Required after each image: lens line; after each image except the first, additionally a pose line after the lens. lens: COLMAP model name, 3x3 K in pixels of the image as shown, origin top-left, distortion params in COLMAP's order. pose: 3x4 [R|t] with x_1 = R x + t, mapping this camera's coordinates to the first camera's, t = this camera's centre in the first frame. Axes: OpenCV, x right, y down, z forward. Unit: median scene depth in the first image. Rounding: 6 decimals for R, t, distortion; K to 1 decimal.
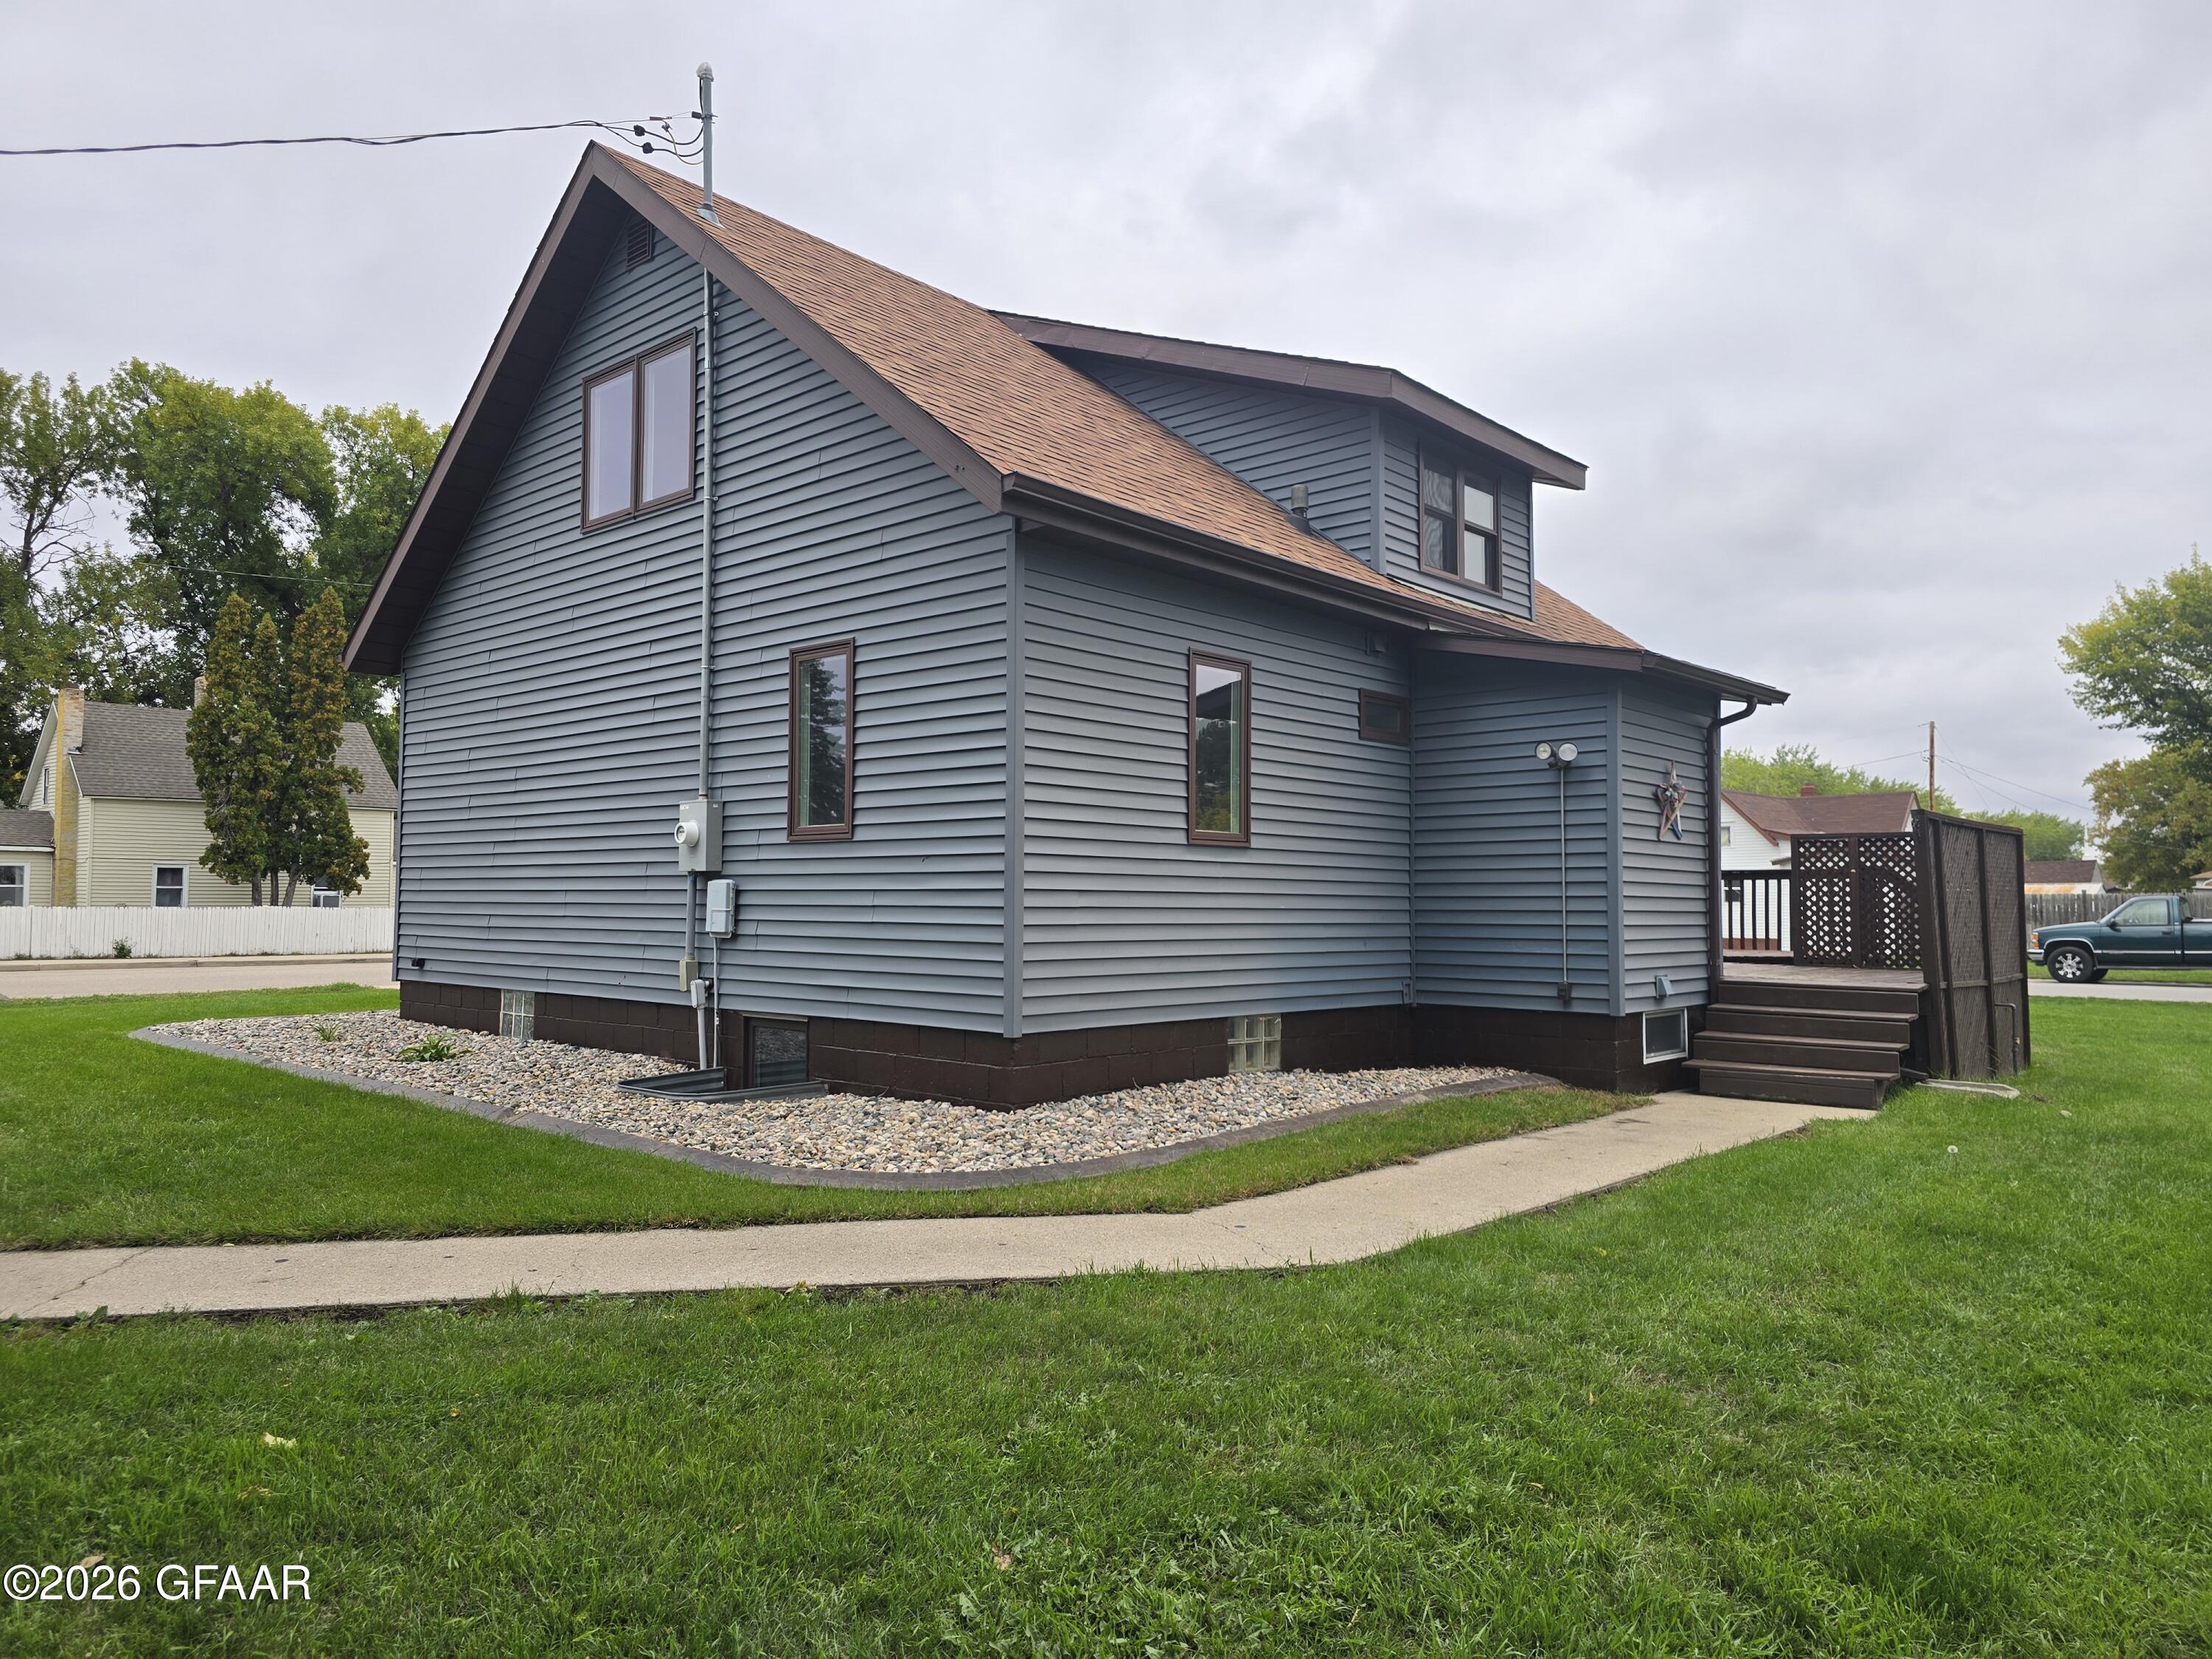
lens RADIAL K [[1487.5, 0, 1088.2], [0, 1487.5, 826.0], [0, 0, 1]] dist [0.055121, -0.054145]
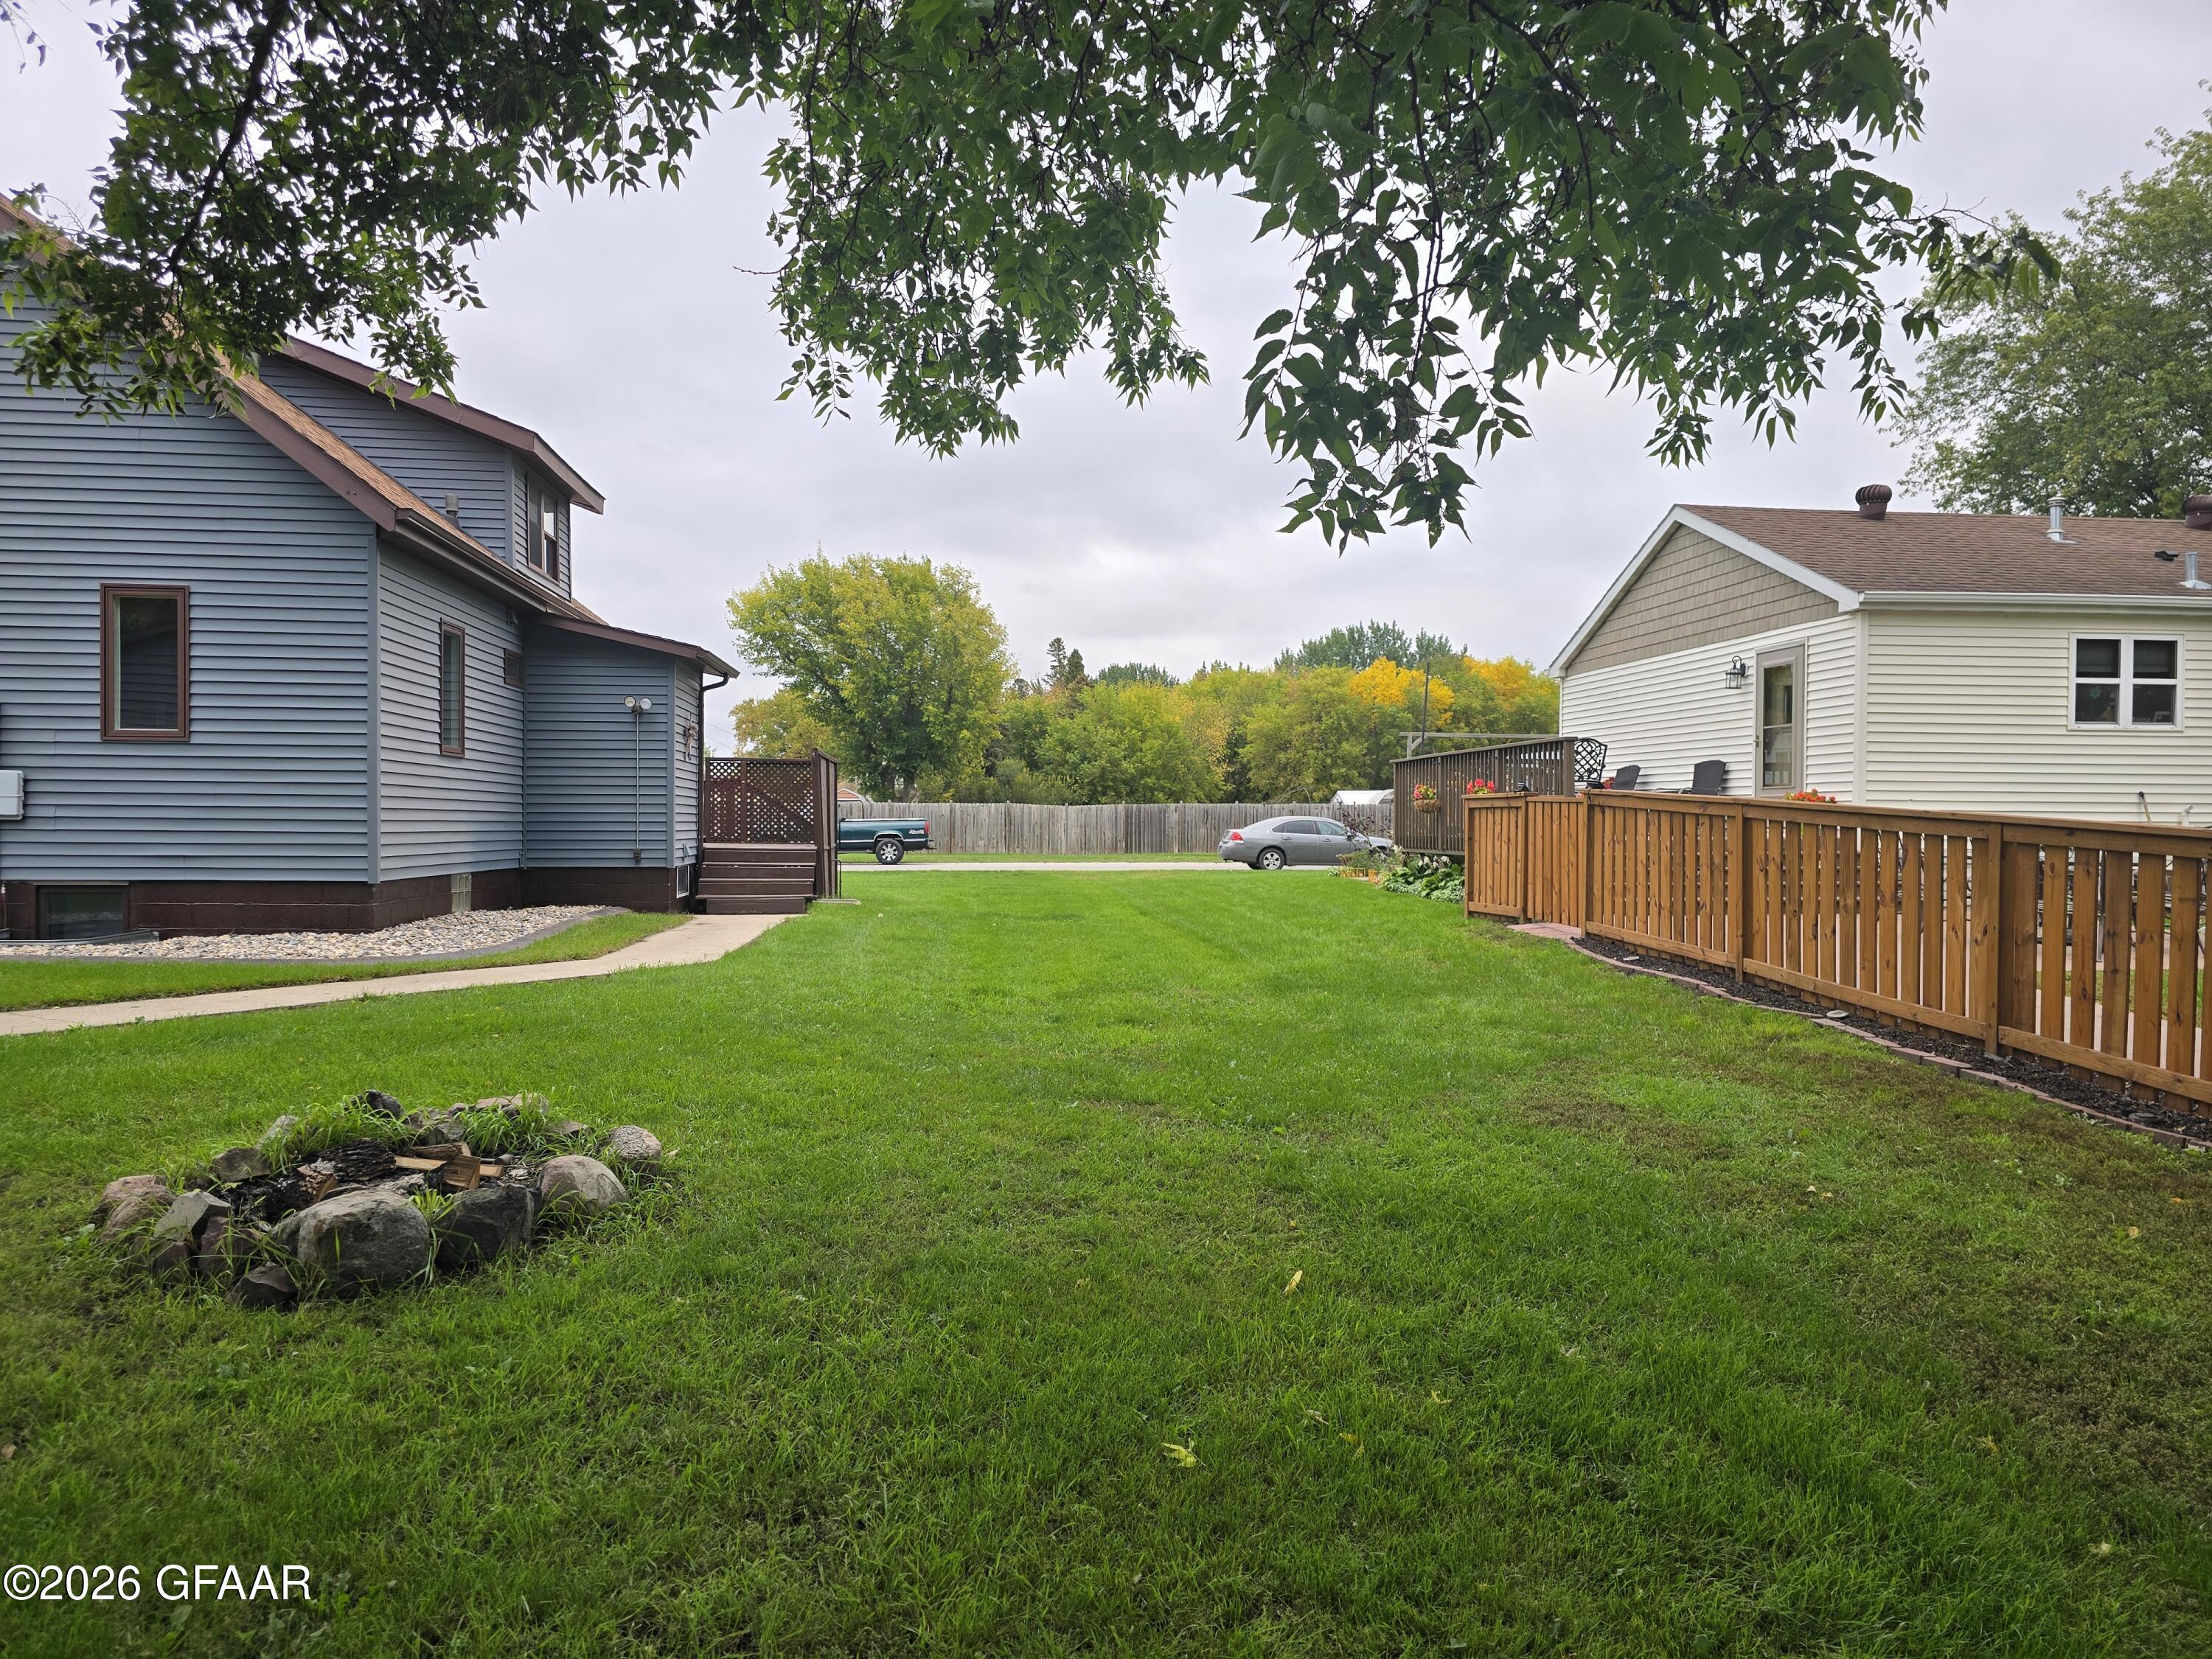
lens RADIAL K [[1487.5, 0, 1106.3], [0, 1487.5, 833.4], [0, 0, 1]] dist [0.055121, -0.054145]
pose [[0.657015, -0.005739, 0.753856, -0.549199], [-0.043615, 0.998007, 0.045610, -0.005705], [-0.752615, -0.062846, 0.655455, -0.411981]]
